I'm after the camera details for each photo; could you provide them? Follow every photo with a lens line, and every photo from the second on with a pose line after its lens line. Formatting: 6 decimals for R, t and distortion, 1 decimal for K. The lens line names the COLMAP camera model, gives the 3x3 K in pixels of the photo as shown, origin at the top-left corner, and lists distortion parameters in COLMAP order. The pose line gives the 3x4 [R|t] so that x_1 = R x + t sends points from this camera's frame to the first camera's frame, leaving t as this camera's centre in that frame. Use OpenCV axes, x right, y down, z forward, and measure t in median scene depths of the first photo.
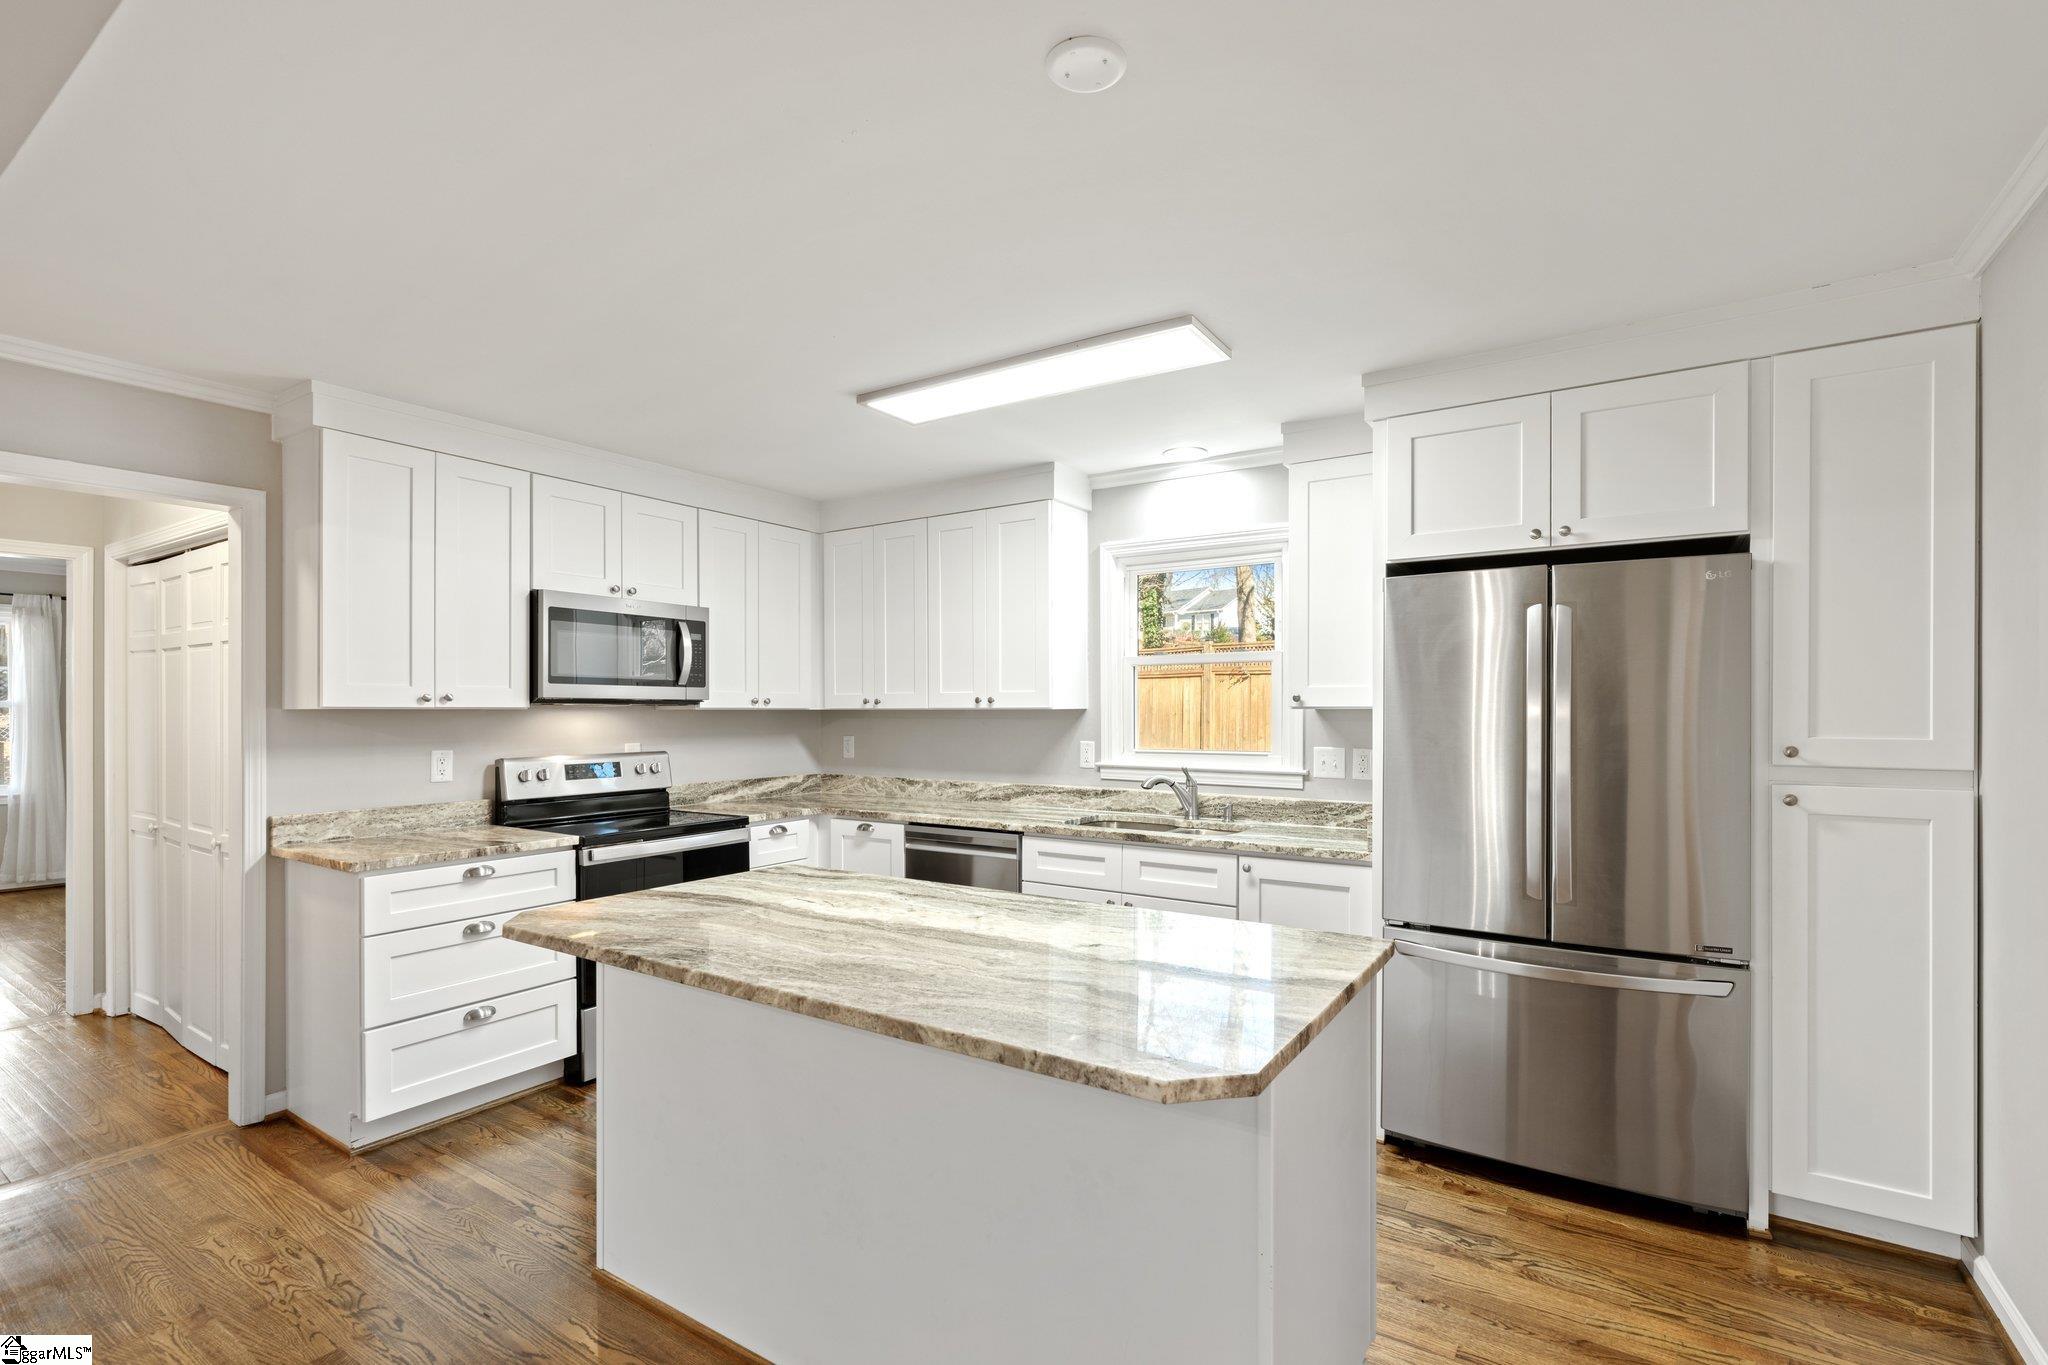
lens RADIAL K [[929.0, 0, 1009.4], [0, 929.0, 712.5], [0, 0, 1]] dist [-0.006697, 0.000248]
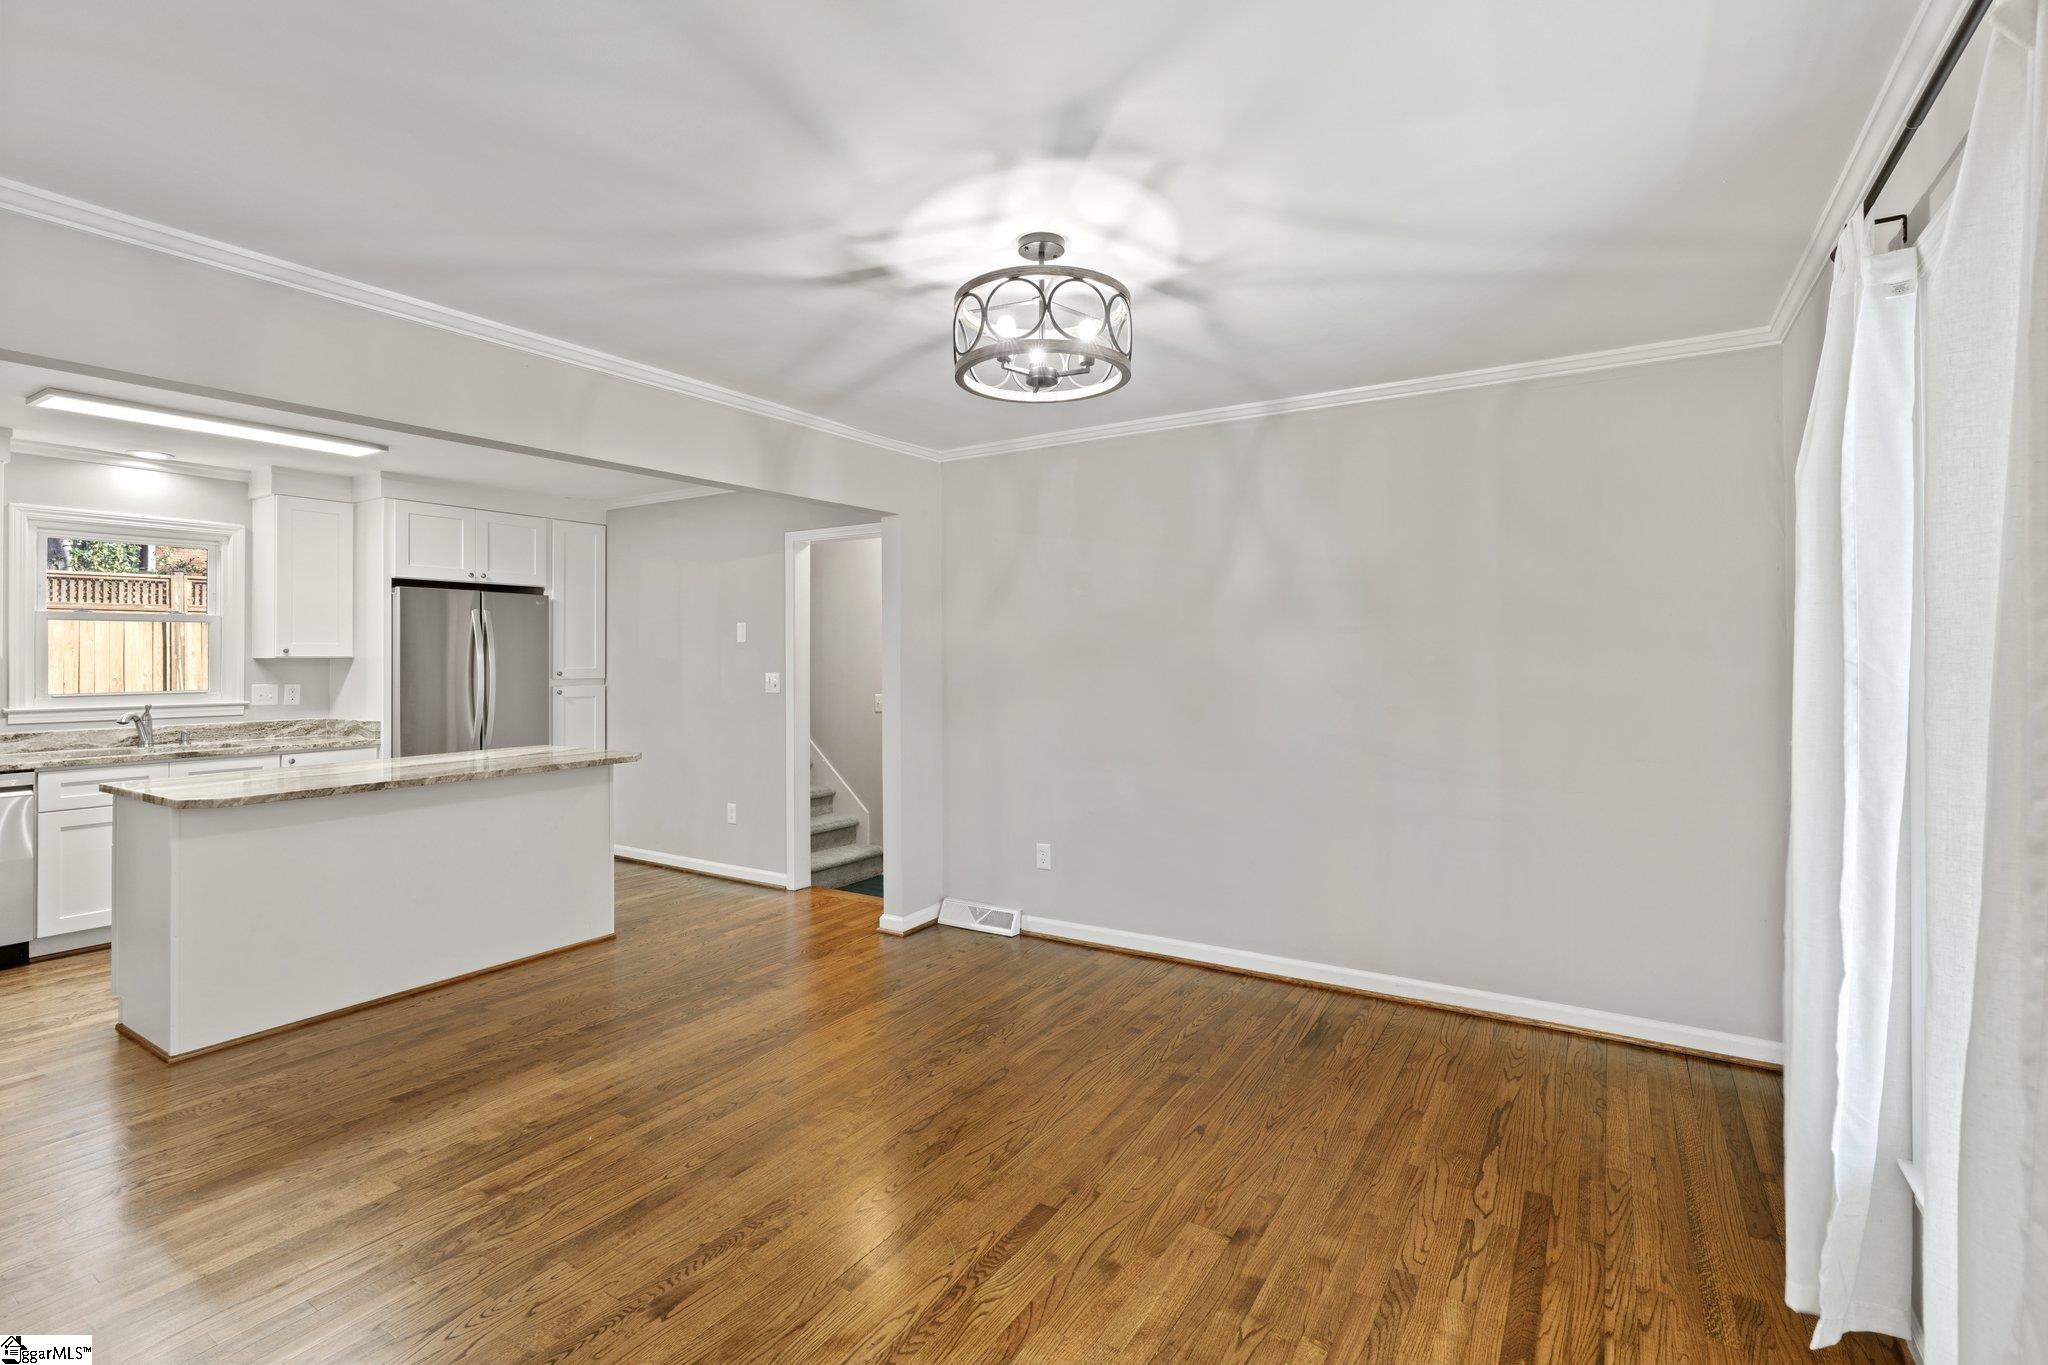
lens RADIAL K [[929.0, 0, 1026.9], [0, 929.0, 646.6], [0, 0, 1]] dist [-0.006697, 0.000248]
pose [[-0.027757, 0.011546, 0.999548, -1.247726], [0.005485, 0.999920, -0.011398, 0.001494], [-0.999600, 0.005167, -0.027818, -0.168349]]
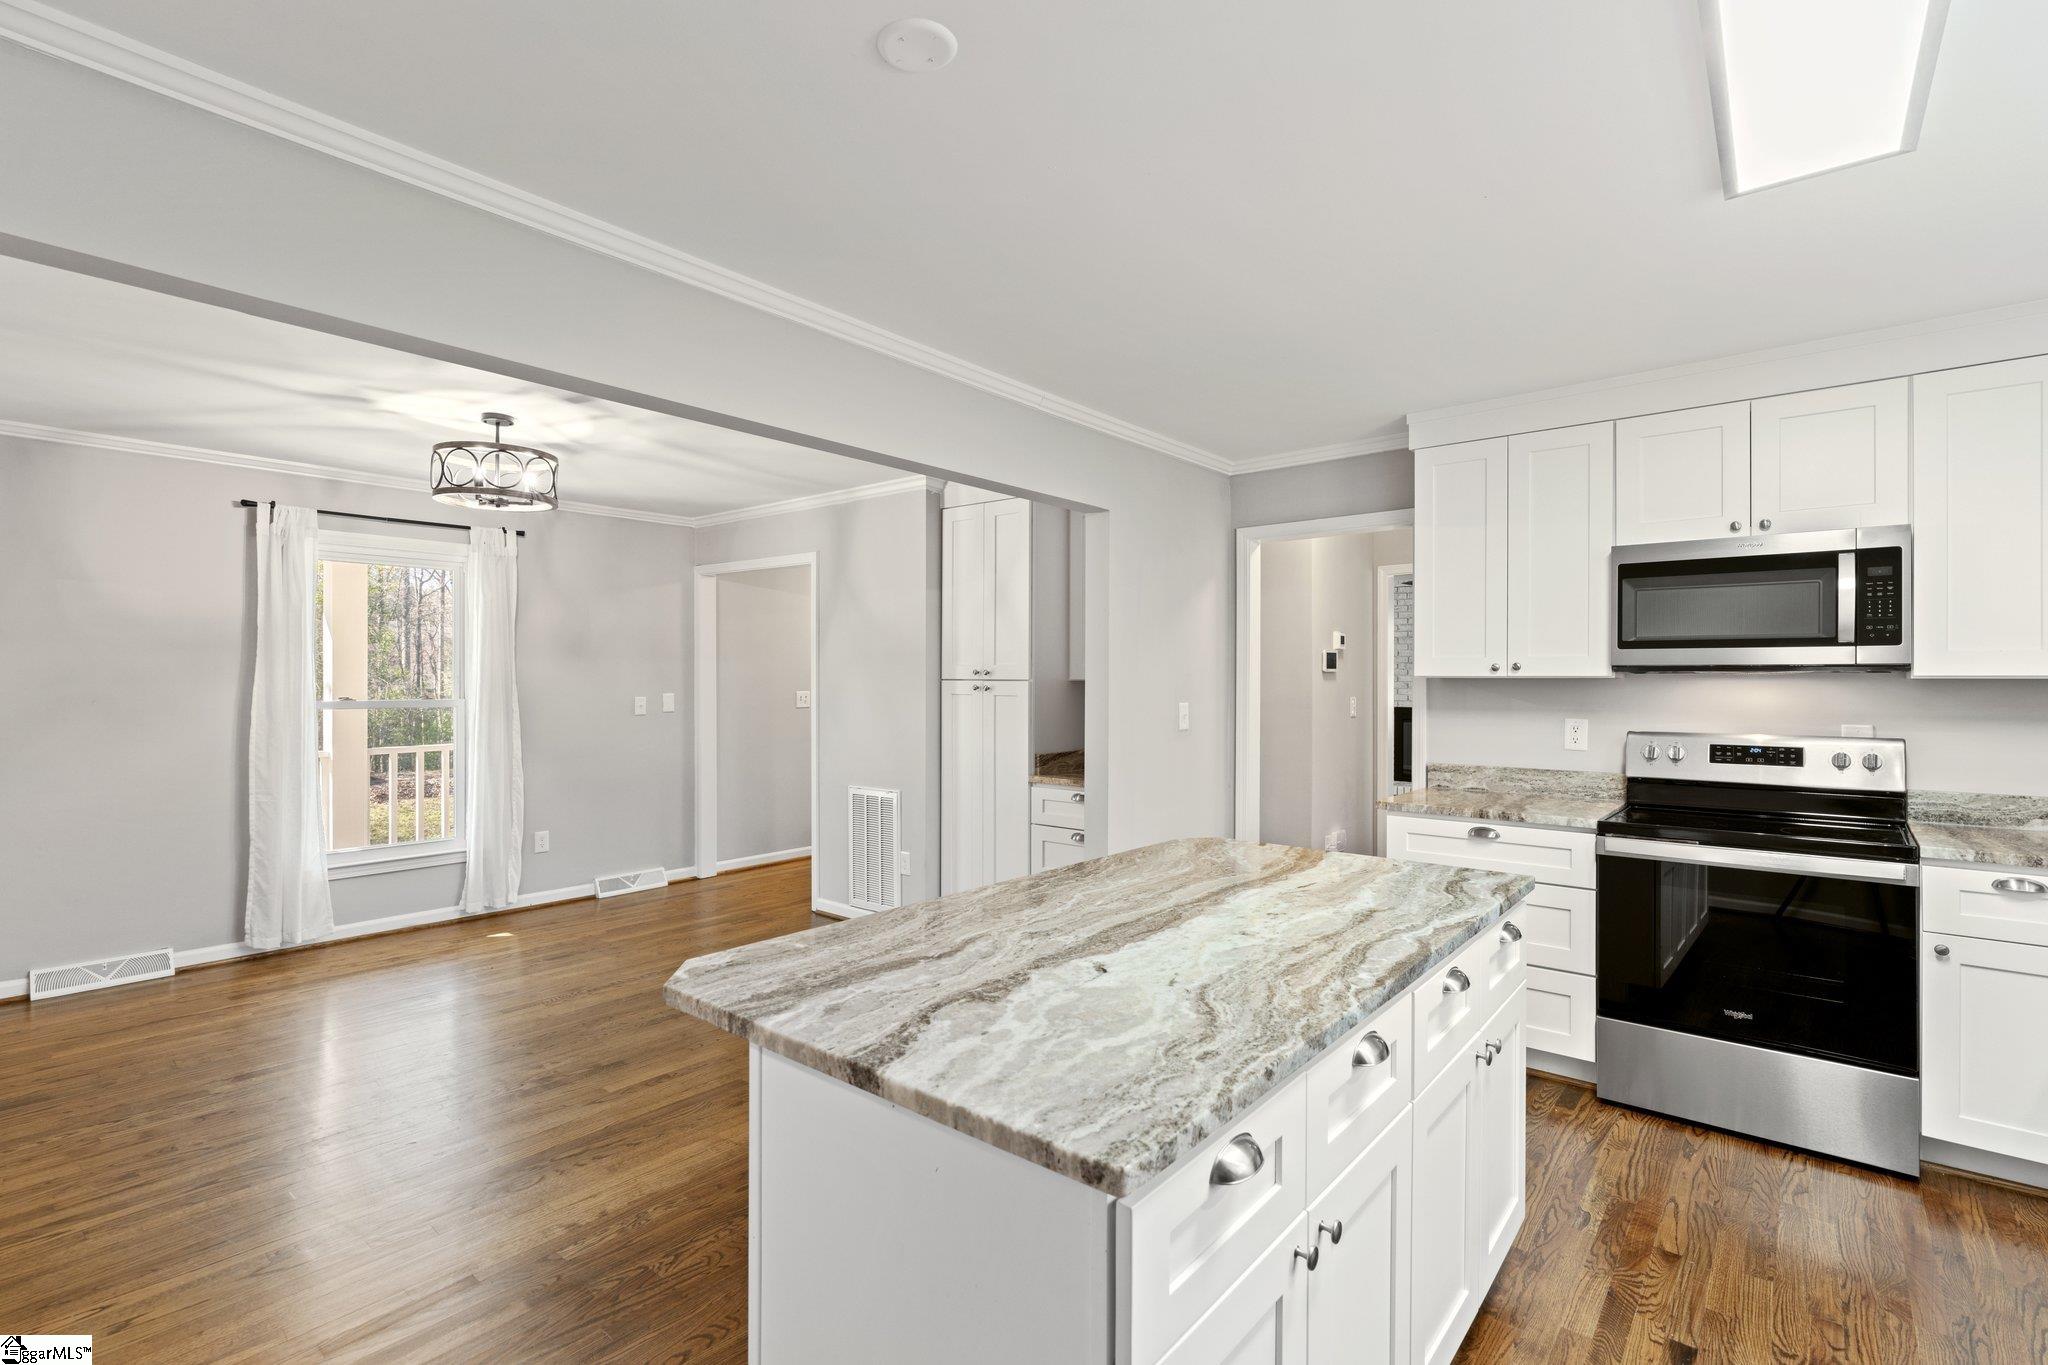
lens RADIAL K [[929.0, 0, 1028.6], [0, 929.0, 671.8], [0, 0, 1]] dist [-0.006697, 0.000248]
pose [[-0.100515, -0.007011, -0.994911, 0.482687], [-0.003044, 0.999973, -0.006739, -0.001800], [0.994931, 0.002351, -0.100534, 0.543567]]
